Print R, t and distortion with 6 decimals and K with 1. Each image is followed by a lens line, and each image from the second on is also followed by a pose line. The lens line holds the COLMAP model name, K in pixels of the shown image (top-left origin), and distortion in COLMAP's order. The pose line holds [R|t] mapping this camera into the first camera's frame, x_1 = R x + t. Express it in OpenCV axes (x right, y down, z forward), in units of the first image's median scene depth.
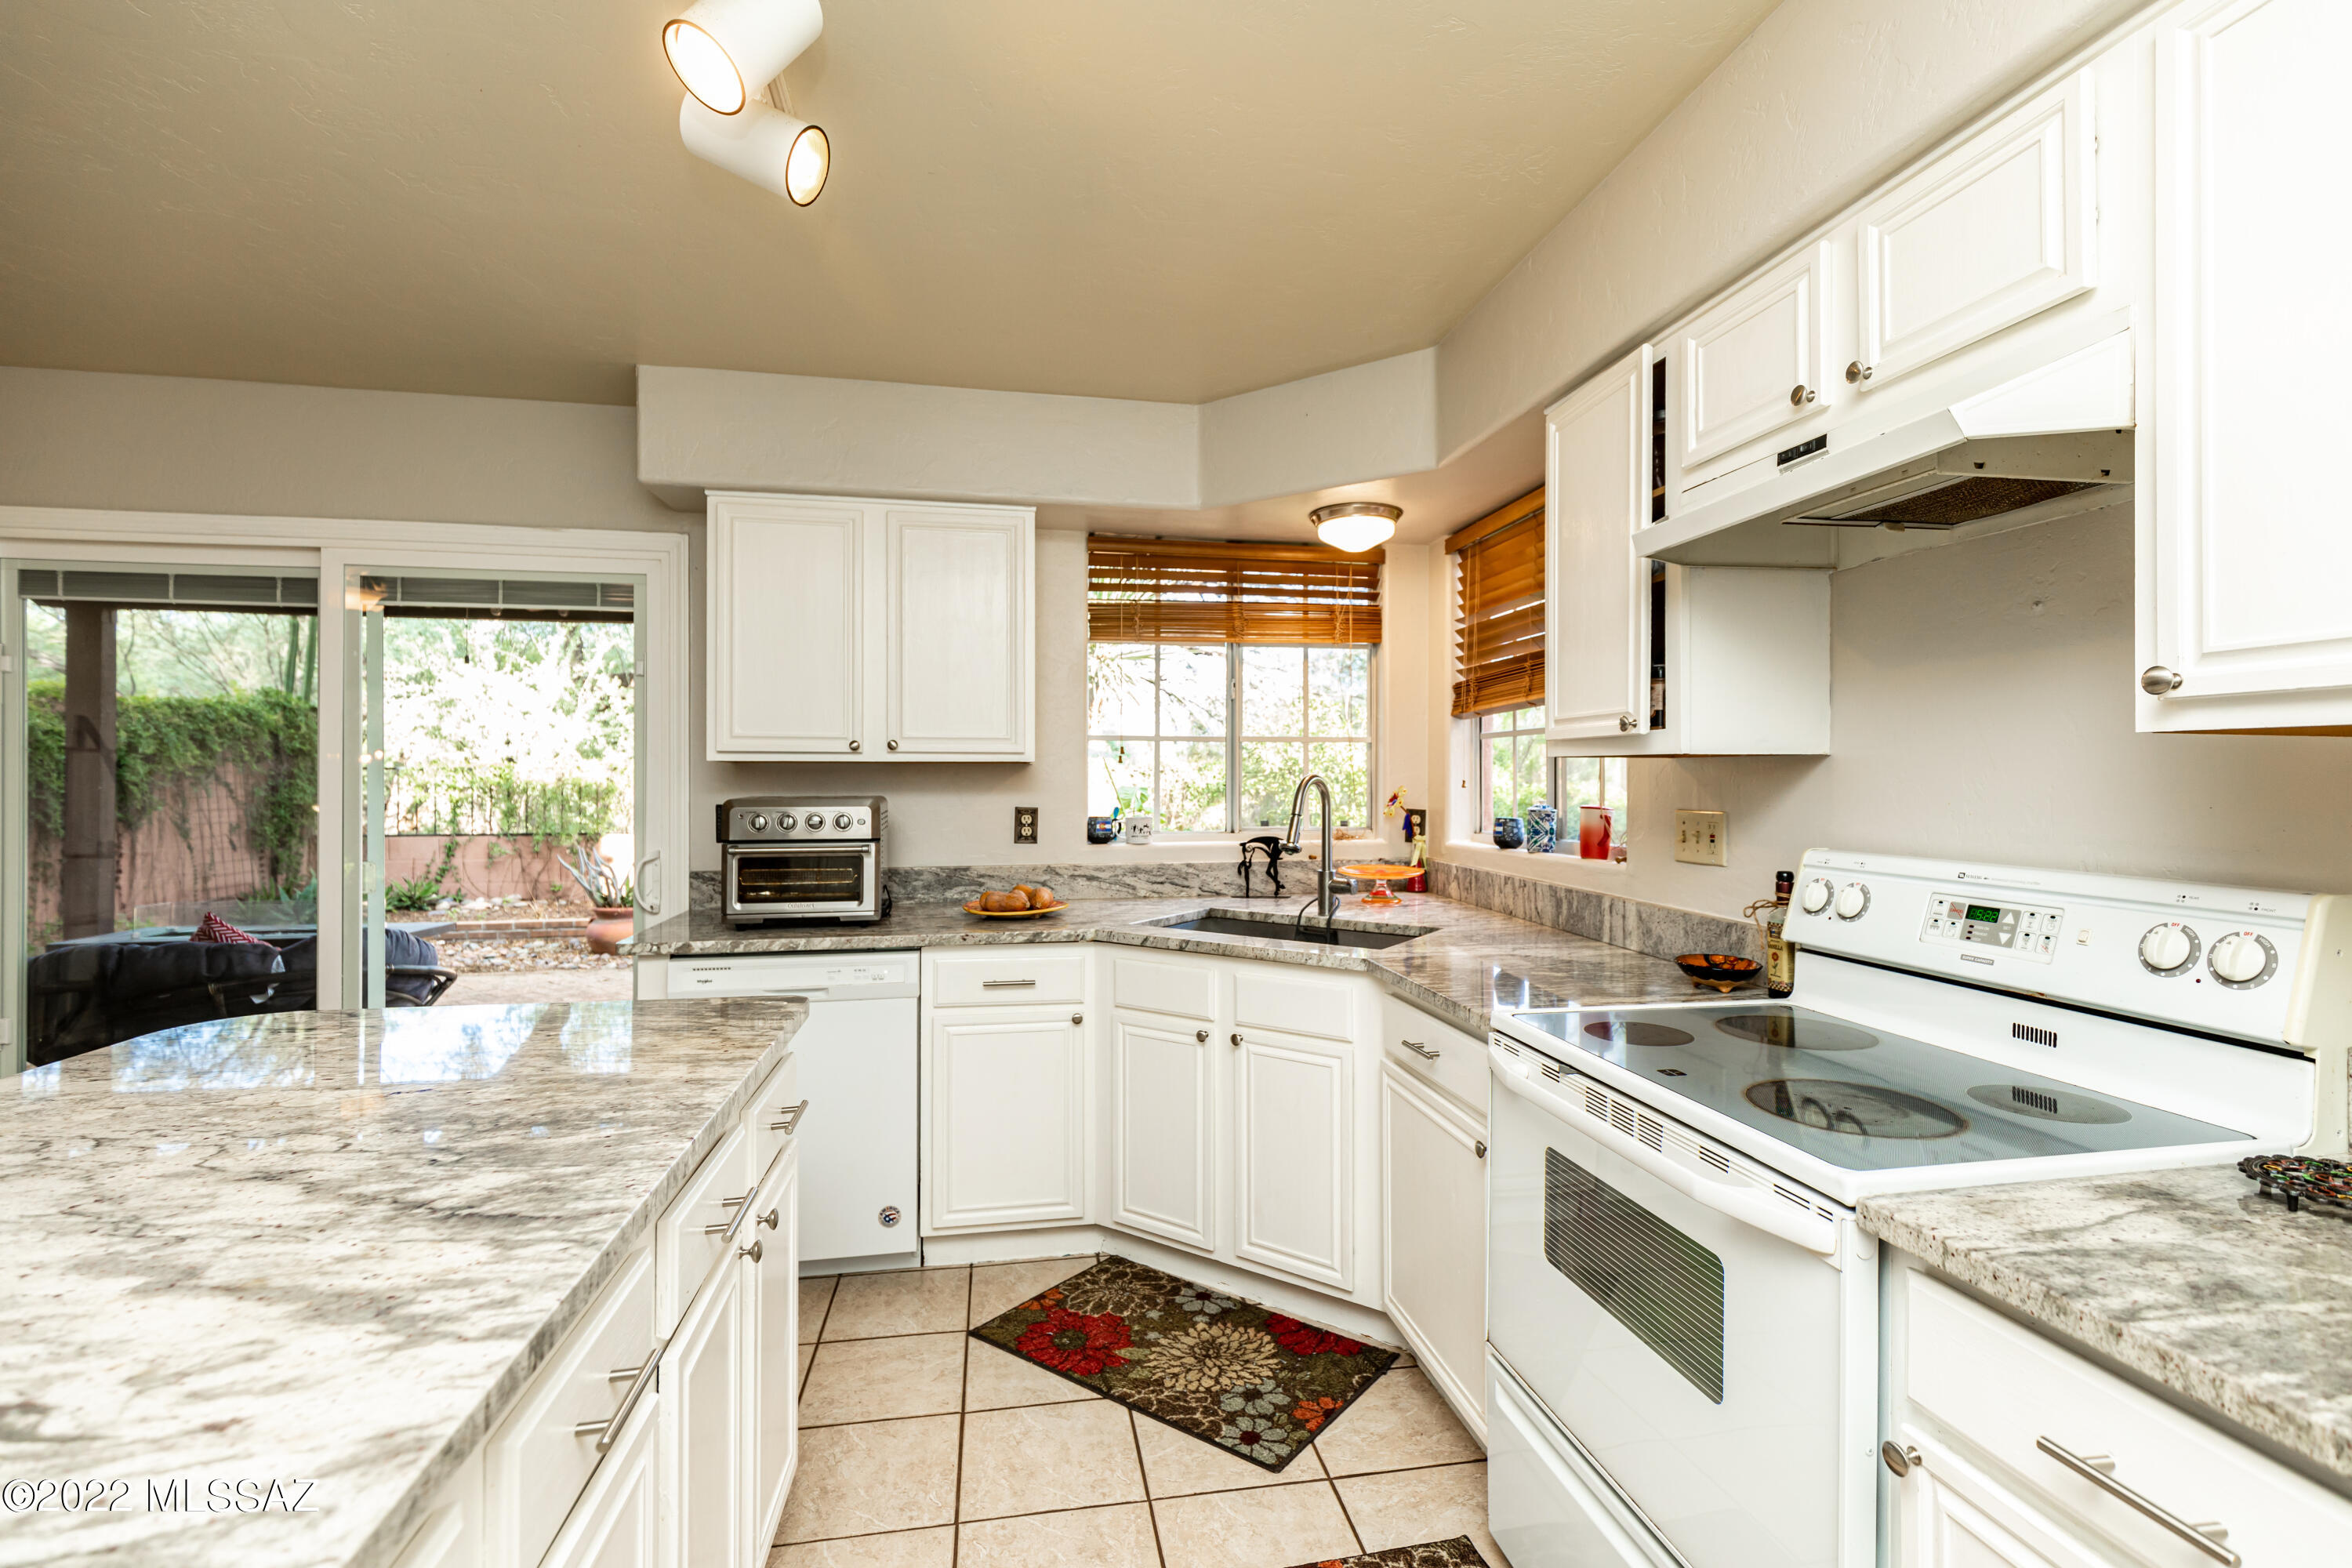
lens RADIAL K [[1065.4, 0, 1176.0], [0, 1065.4, 784.0], [0, 0, 1]] dist [0.003251, -0.001208]
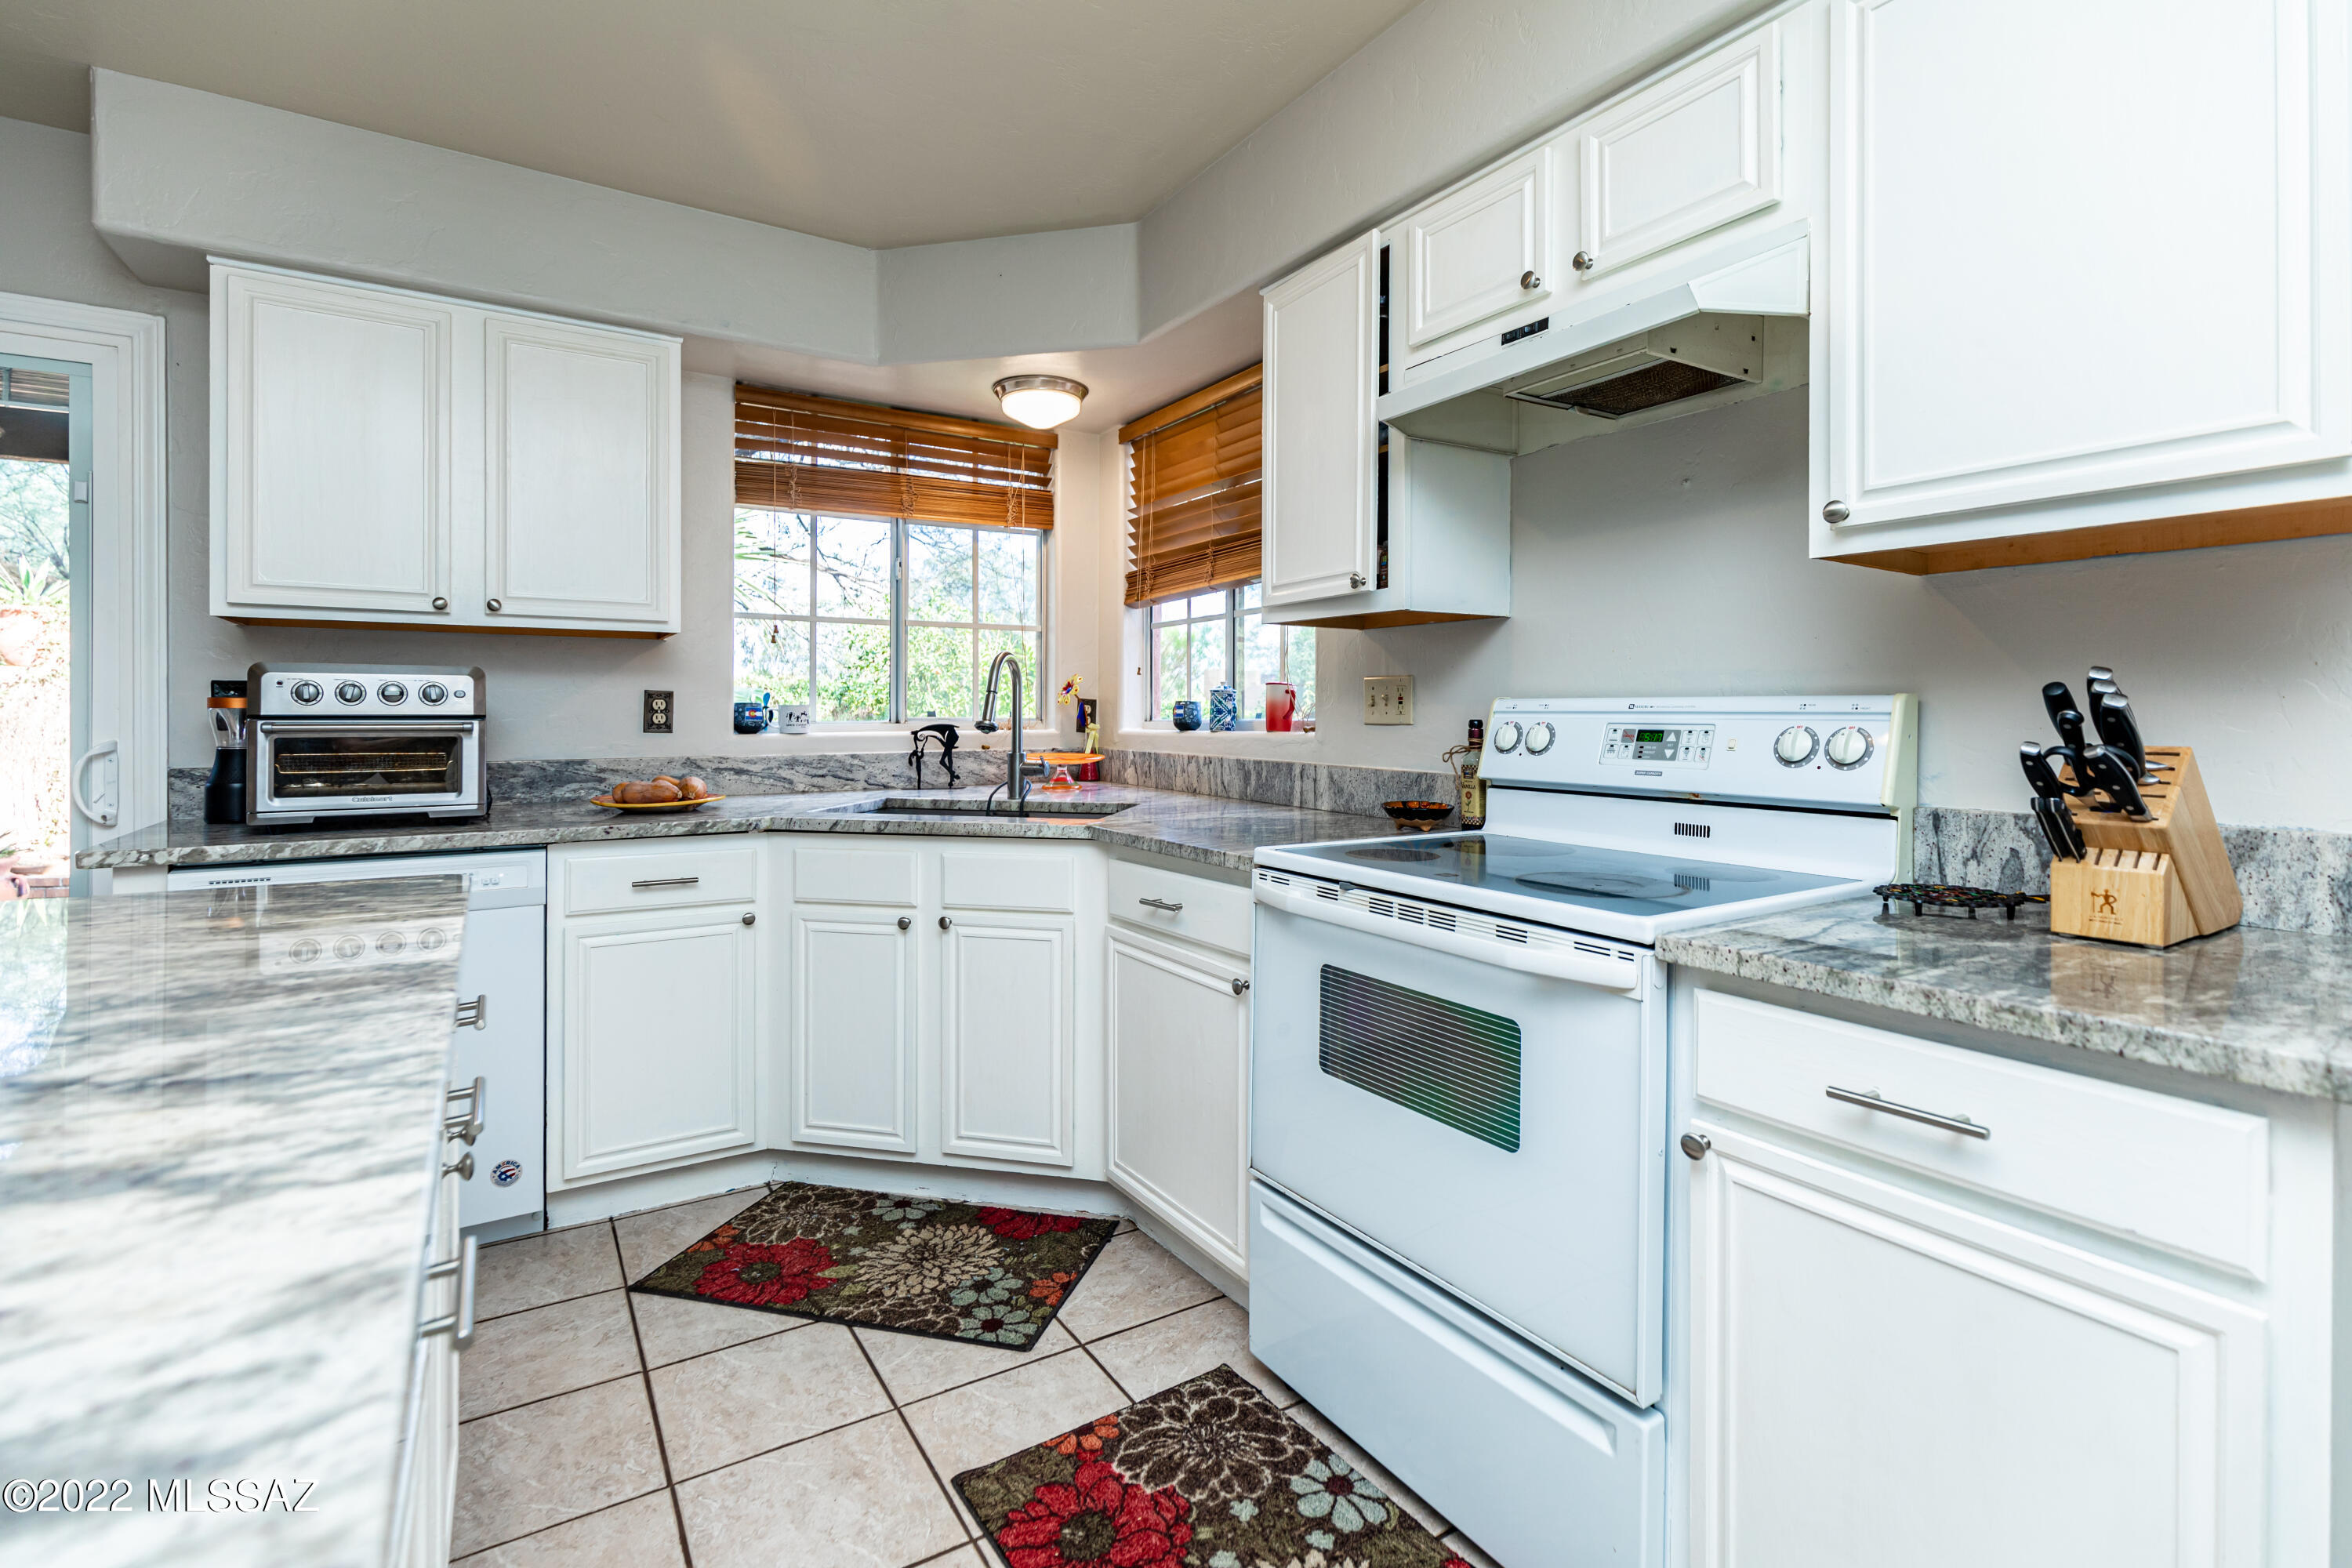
lens RADIAL K [[1088.0, 0, 1174.8], [0, 1088.0, 723.9], [0, 0, 1]] dist [0.000259, -0.001210]
pose [[0.927570, -0.000392, 0.373650, -0.121890], [-0.002173, 0.999977, 0.006444, 0.062512], [-0.373643, -0.006789, 0.927548, 0.039721]]
